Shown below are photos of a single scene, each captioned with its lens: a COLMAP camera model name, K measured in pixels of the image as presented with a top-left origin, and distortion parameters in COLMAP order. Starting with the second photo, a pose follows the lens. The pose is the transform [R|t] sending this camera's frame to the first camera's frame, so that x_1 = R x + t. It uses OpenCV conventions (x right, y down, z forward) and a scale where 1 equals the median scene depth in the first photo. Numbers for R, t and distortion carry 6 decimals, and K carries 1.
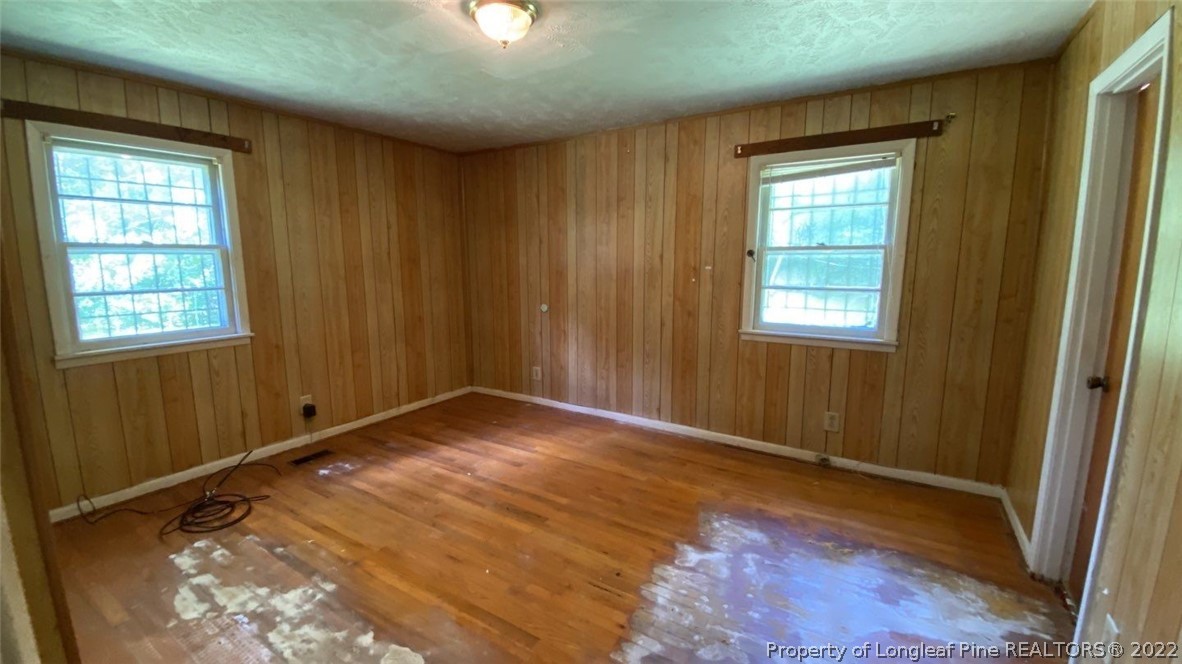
lens RADIAL K [[476.4, 0, 587.6], [0, 476.4, 327.8], [0, 0, 1]] dist [0.019623, -0.016790]
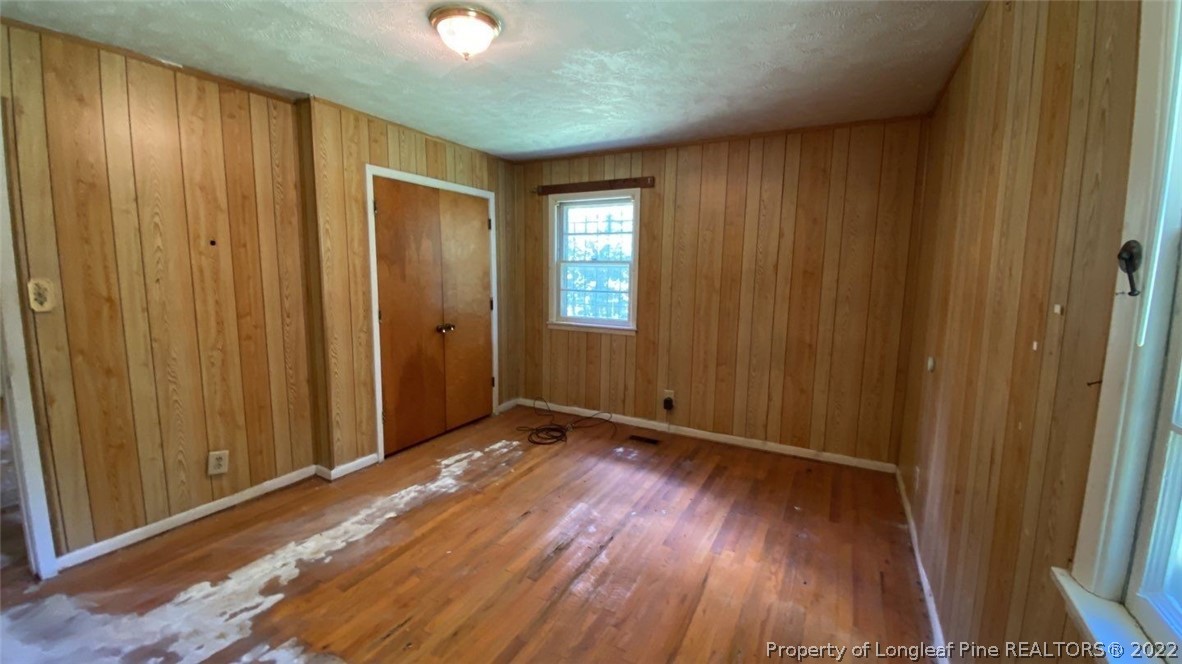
lens RADIAL K [[476.4, 0, 593.7], [0, 476.4, 333.9], [0, 0, 1]] dist [0.019623, -0.016790]
pose [[0.066796, 0.140644, -0.987804, 0.588151], [-0.151630, 0.979947, 0.129272, -0.128371], [0.986178, 0.141146, 0.086783, 0.813879]]
